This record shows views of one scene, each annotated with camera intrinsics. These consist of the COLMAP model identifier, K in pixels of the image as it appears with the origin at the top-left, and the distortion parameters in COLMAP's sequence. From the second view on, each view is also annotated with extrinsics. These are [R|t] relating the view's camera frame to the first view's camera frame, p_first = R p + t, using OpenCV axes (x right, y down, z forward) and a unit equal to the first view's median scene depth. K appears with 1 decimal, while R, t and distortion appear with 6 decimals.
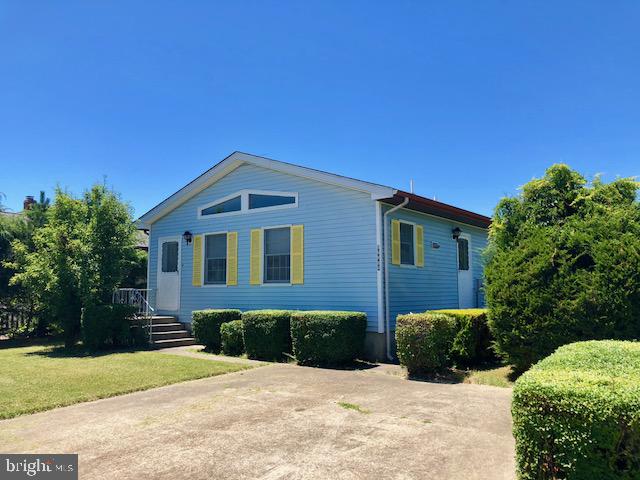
lens RADIAL K [[523.3, 0, 320.0], [0, 523.3, 240.0], [0, 0, 1]] dist [0.032406, -0.000656]
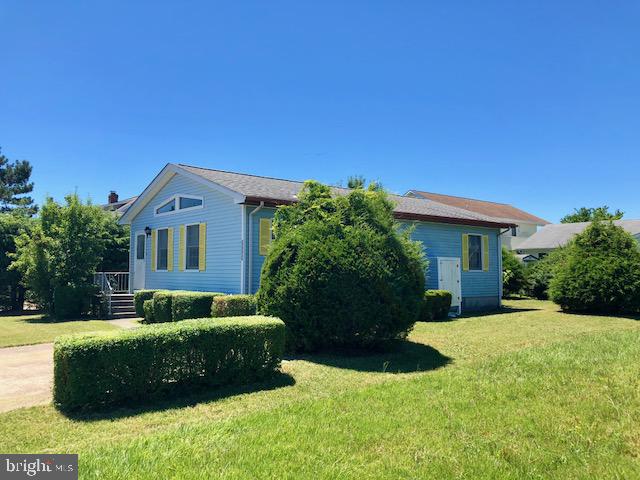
lens RADIAL K [[537.7, 0, 321.8], [0, 537.7, 232.7], [0, 0, 1]] dist [0.046956, -0.005525]
pose [[0.969341, -0.012573, -0.245399, 0.546793], [0.019489, 0.999478, 0.025775, -0.032553], [0.244947, -0.029767, 0.969079, -0.172841]]
